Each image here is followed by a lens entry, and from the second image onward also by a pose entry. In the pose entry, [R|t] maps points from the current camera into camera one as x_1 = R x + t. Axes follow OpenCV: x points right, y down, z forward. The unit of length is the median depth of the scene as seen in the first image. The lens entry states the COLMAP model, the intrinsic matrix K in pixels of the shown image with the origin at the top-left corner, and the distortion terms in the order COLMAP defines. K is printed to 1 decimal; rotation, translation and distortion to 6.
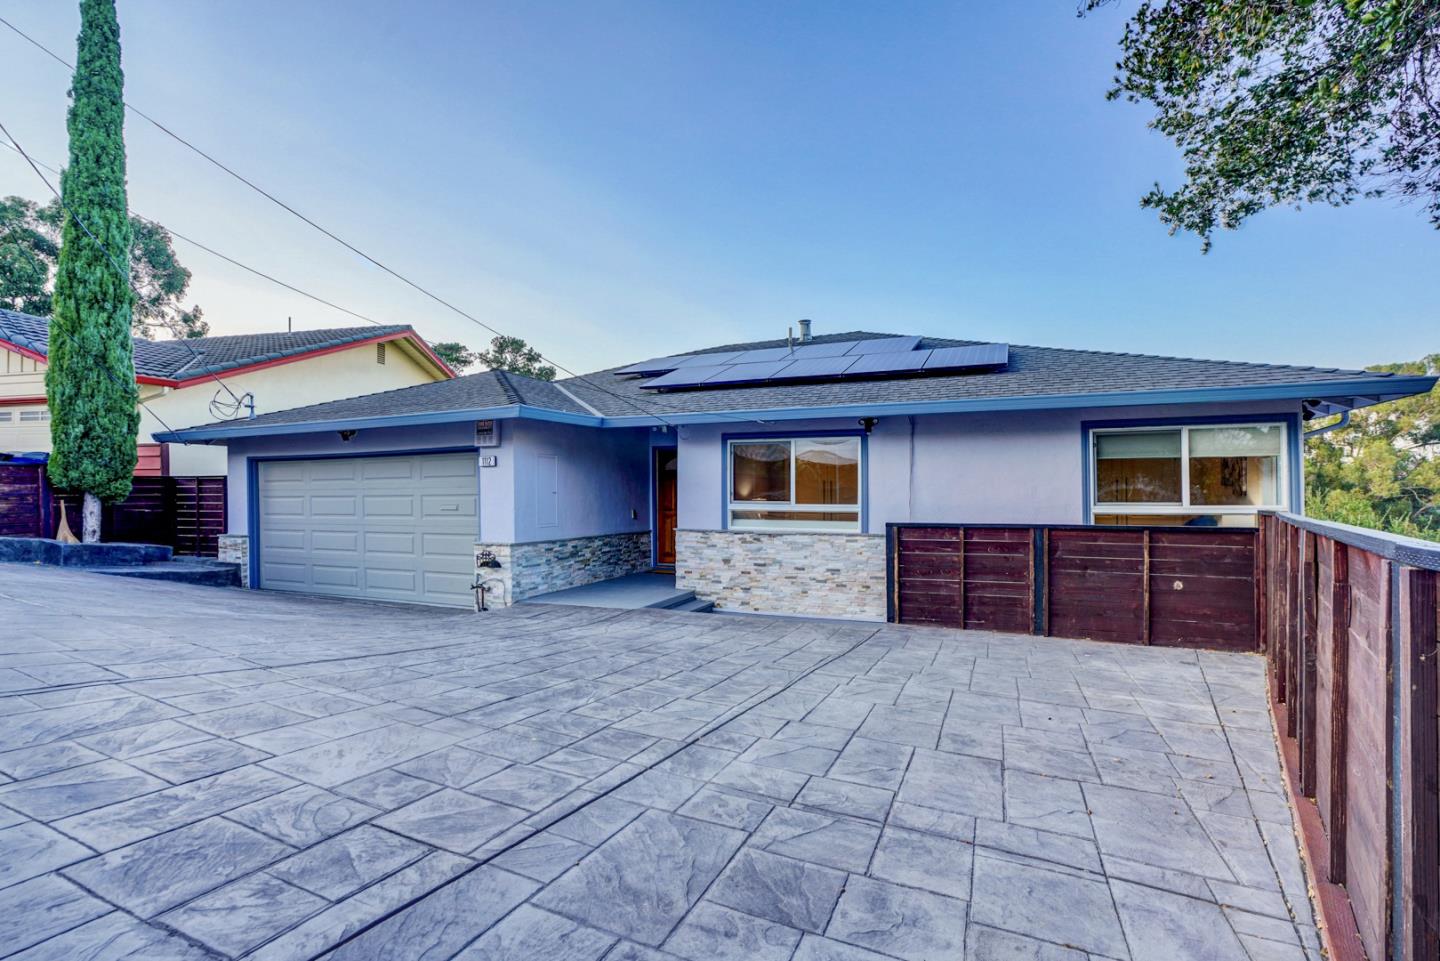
lens RADIAL K [[665.2, 0, 716.6], [0, 665.2, 490.2], [0, 0, 1]] dist [-0.056424, 0.018844]
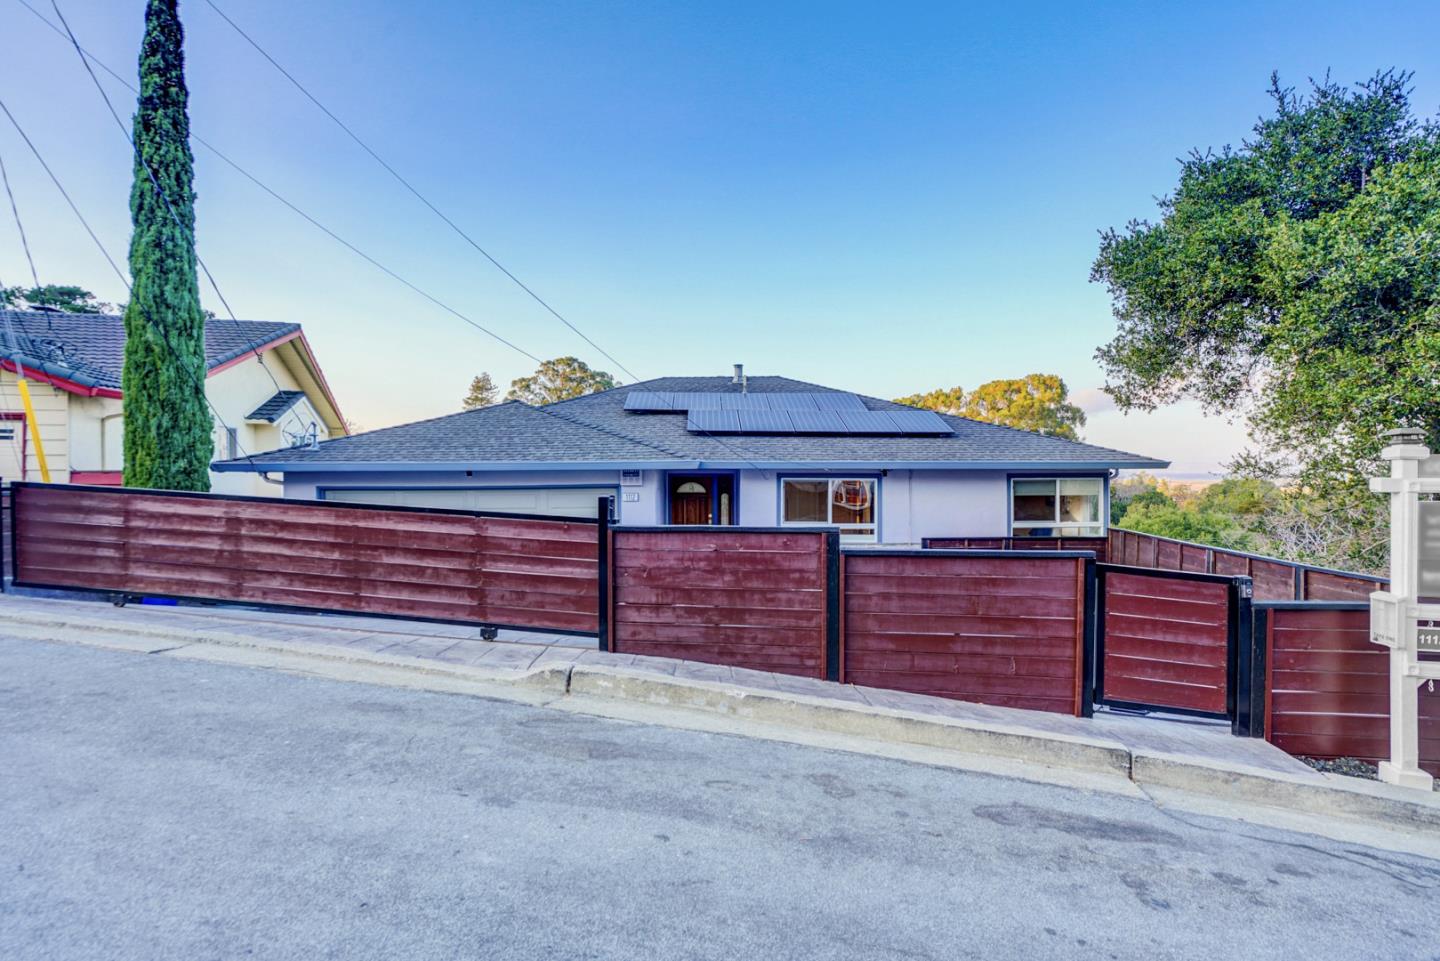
lens RADIAL K [[689.1, 0, 718.5], [0, 689.1, 484.5], [0, 0, 1]] dist [-0.062625, 0.021299]
pose [[0.911790, -0.004440, 0.410633, -0.688779], [-0.000859, 0.999919, 0.012719, -0.079846], [-0.410656, -0.011950, 0.911712, -0.248050]]
